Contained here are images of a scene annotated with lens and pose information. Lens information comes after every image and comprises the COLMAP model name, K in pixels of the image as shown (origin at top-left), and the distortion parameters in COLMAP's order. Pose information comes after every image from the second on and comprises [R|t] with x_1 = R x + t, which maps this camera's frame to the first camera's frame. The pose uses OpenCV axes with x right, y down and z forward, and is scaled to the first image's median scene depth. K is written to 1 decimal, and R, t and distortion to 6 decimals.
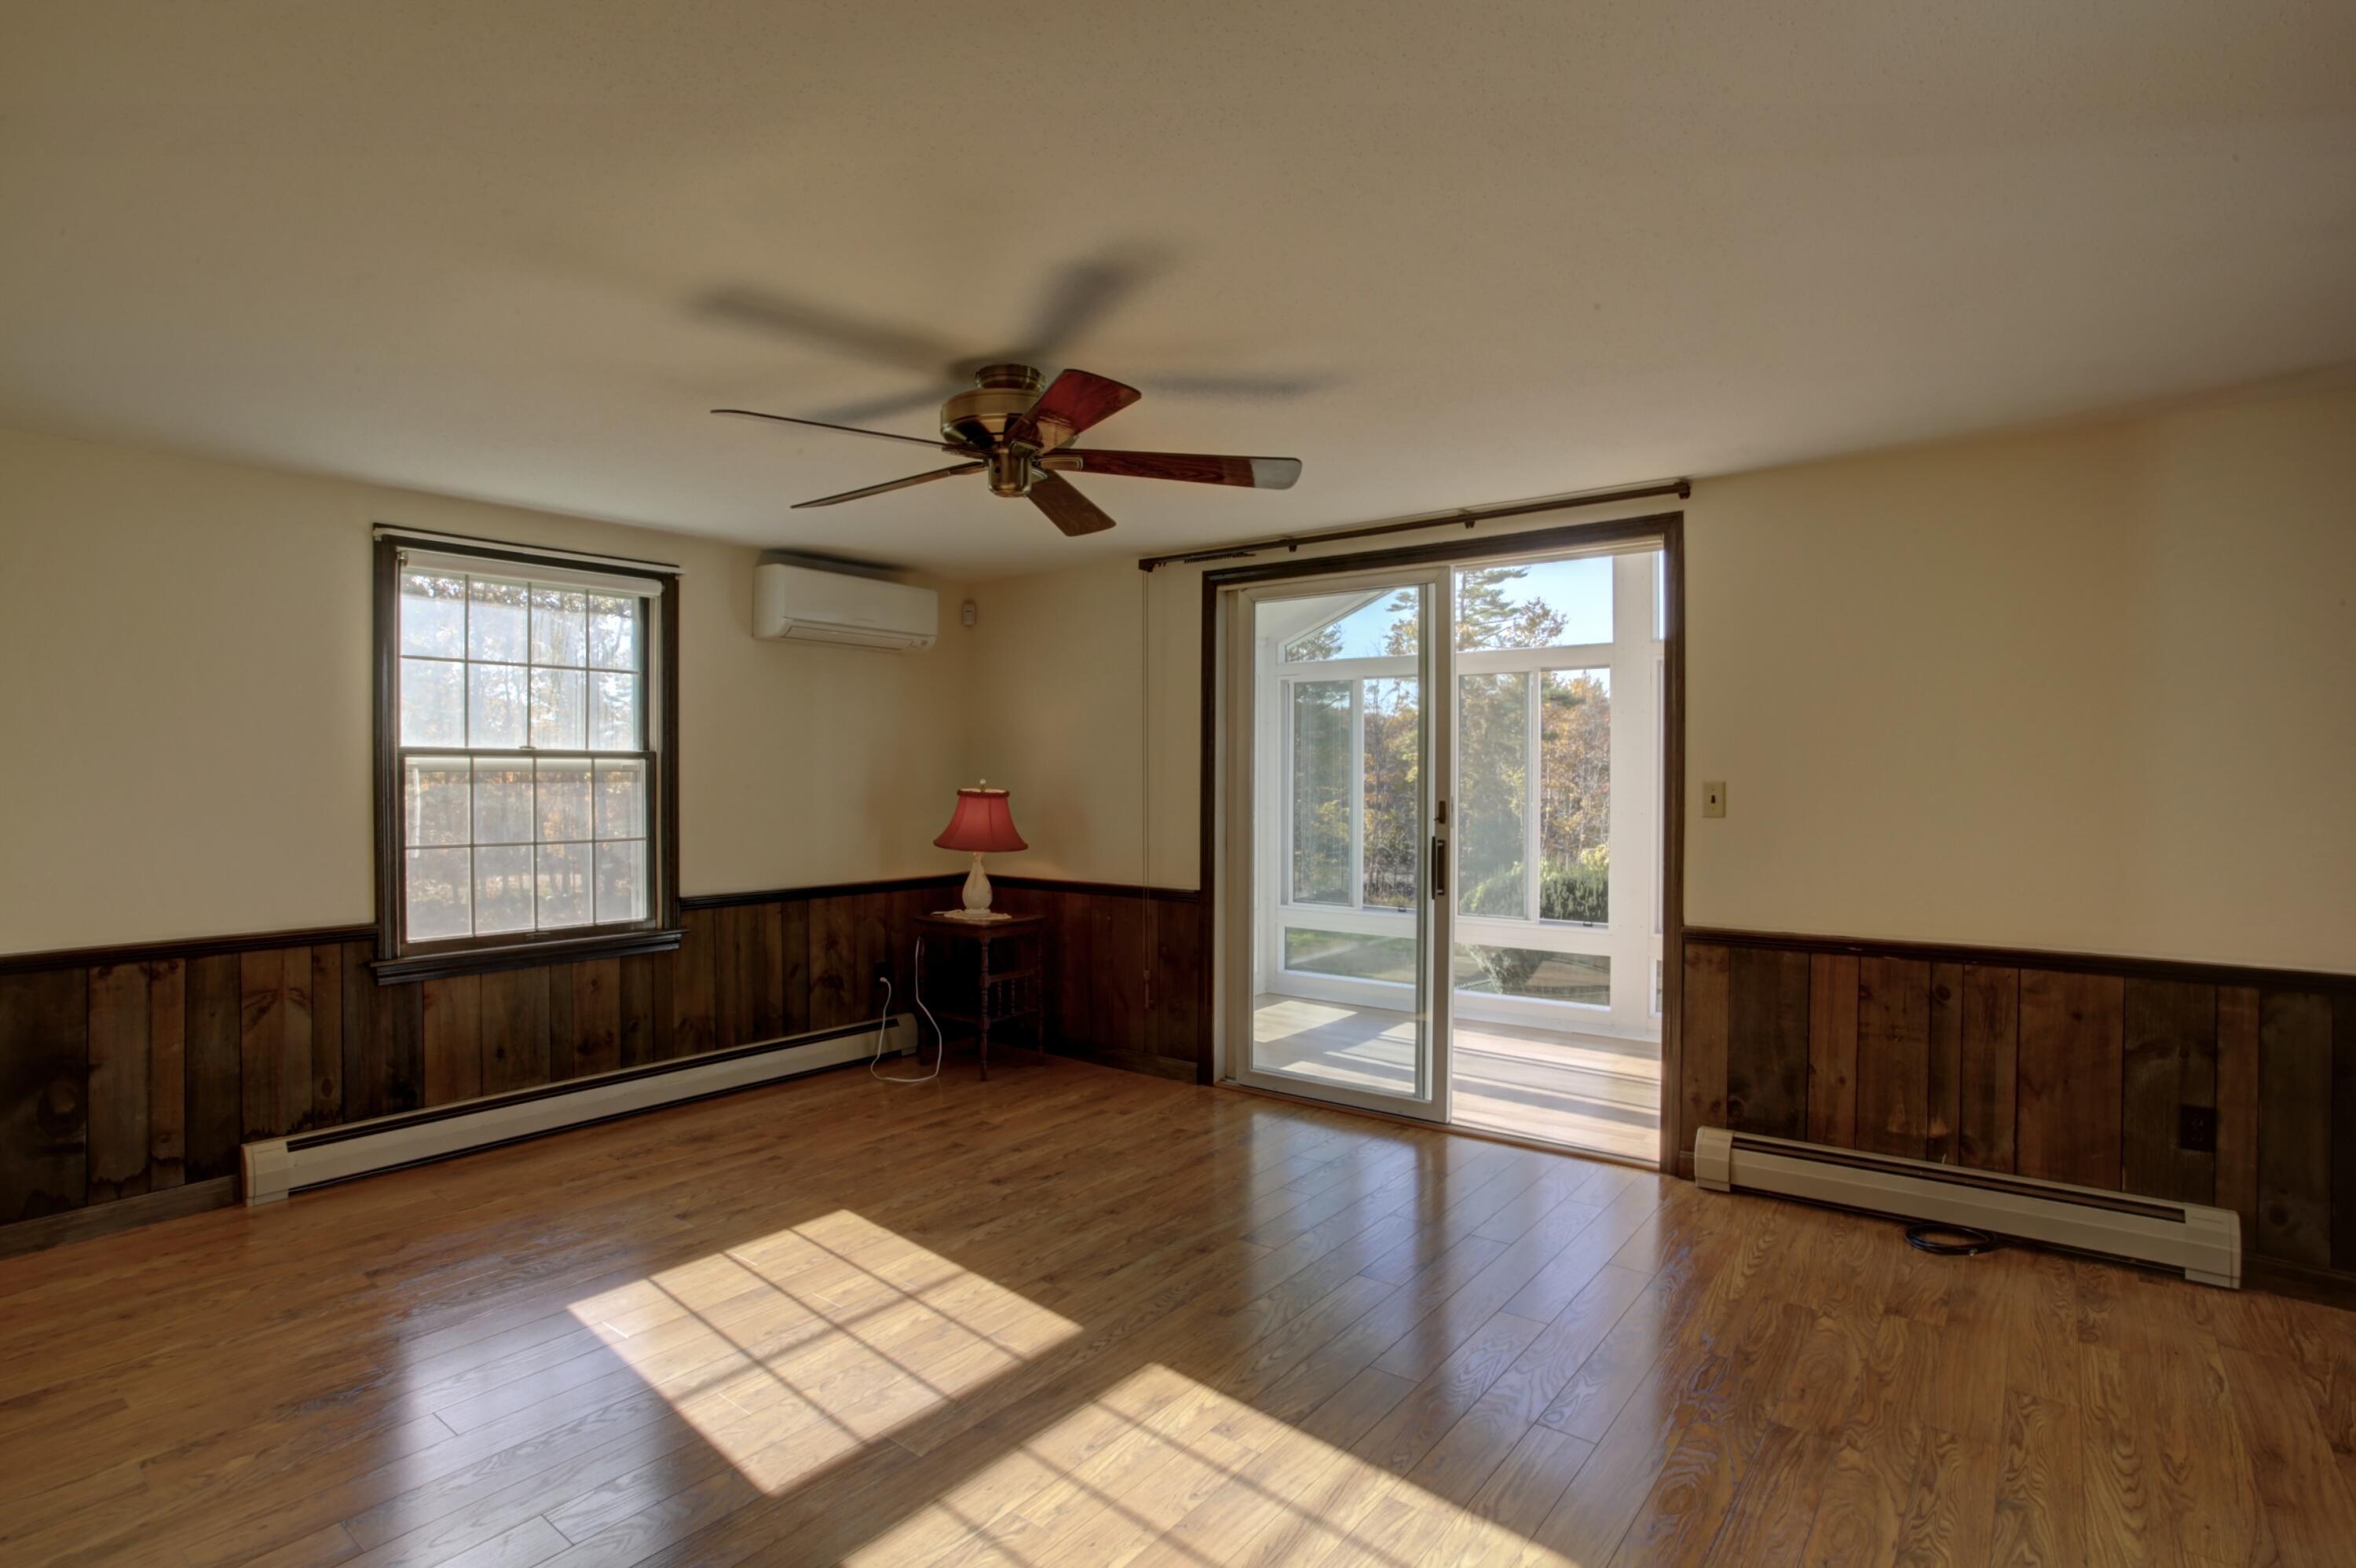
lens RADIAL K [[1158.1, 0, 1178.0], [0, 1158.1, 784.0], [0, 0, 1]] dist [-0.085357, 0.043513]
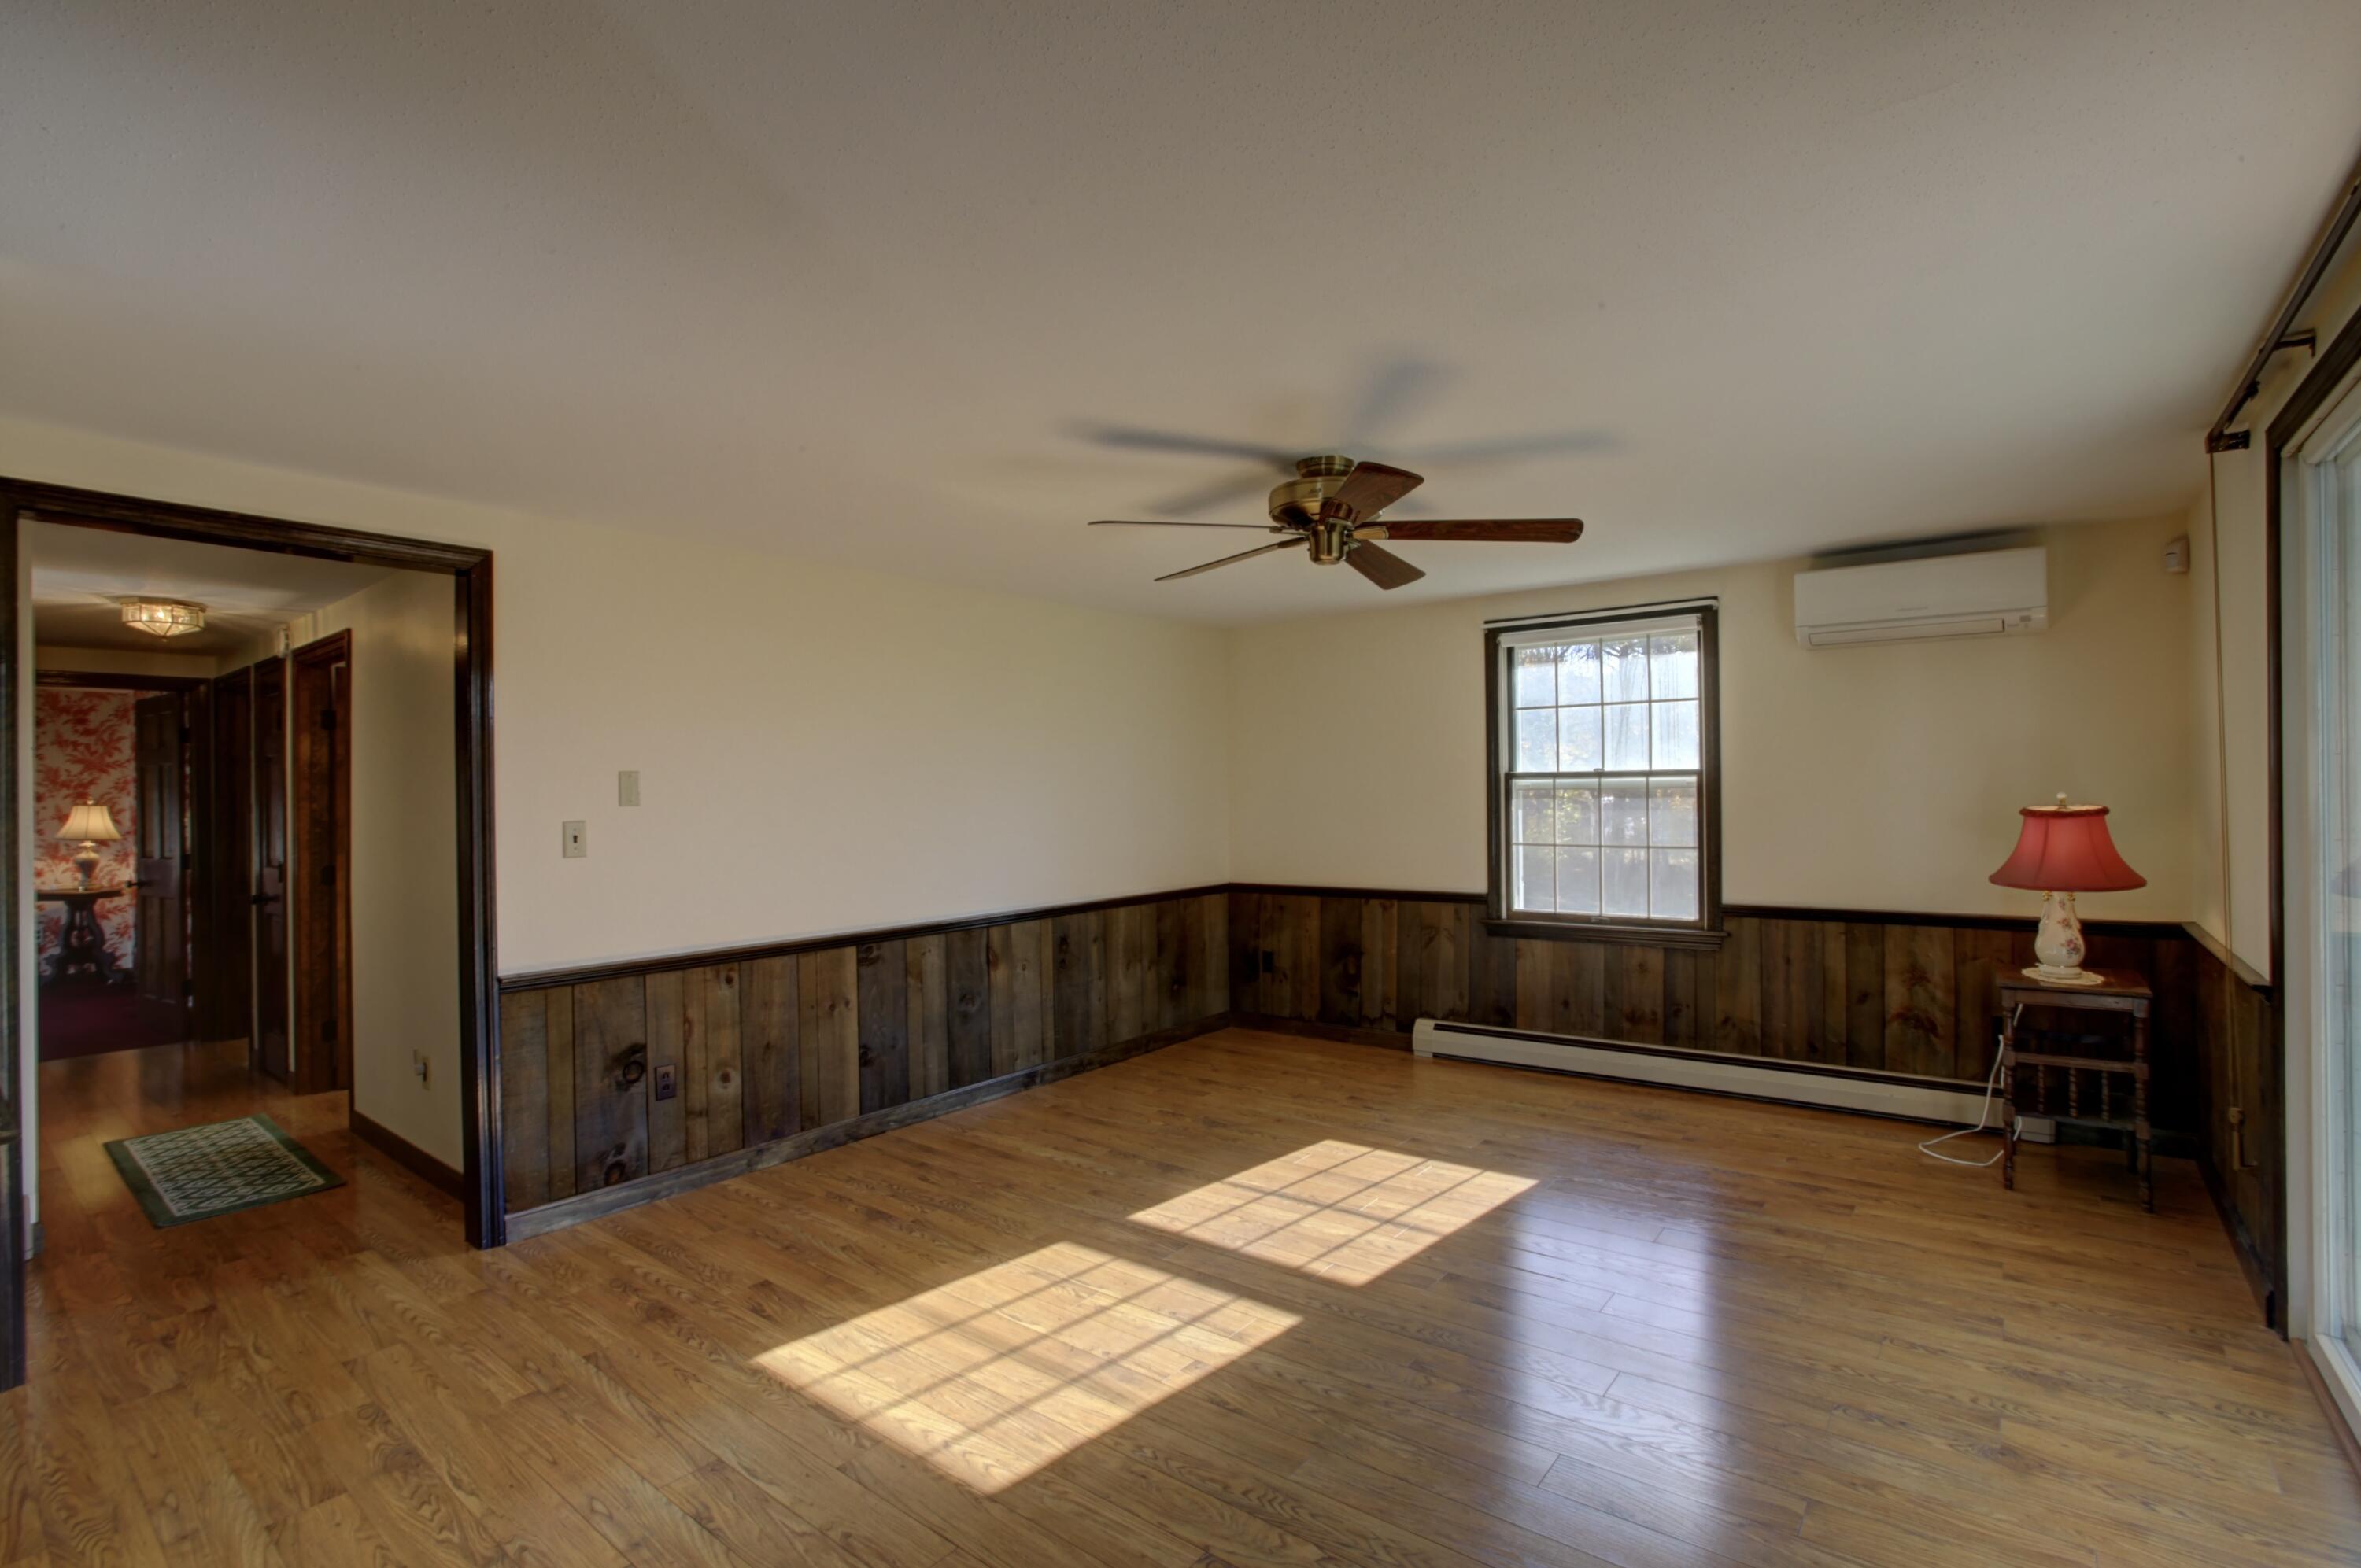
lens RADIAL K [[1101.6, 0, 1244.0], [0, 1101.6, 788.8], [0, 0, 1]] dist [0.001266, 0.001089]
pose [[0.036918, -0.006742, -0.999296, 0.616020], [0.006928, 0.999955, -0.006490, -0.005103], [0.999294, -0.006683, 0.036963, 0.536611]]
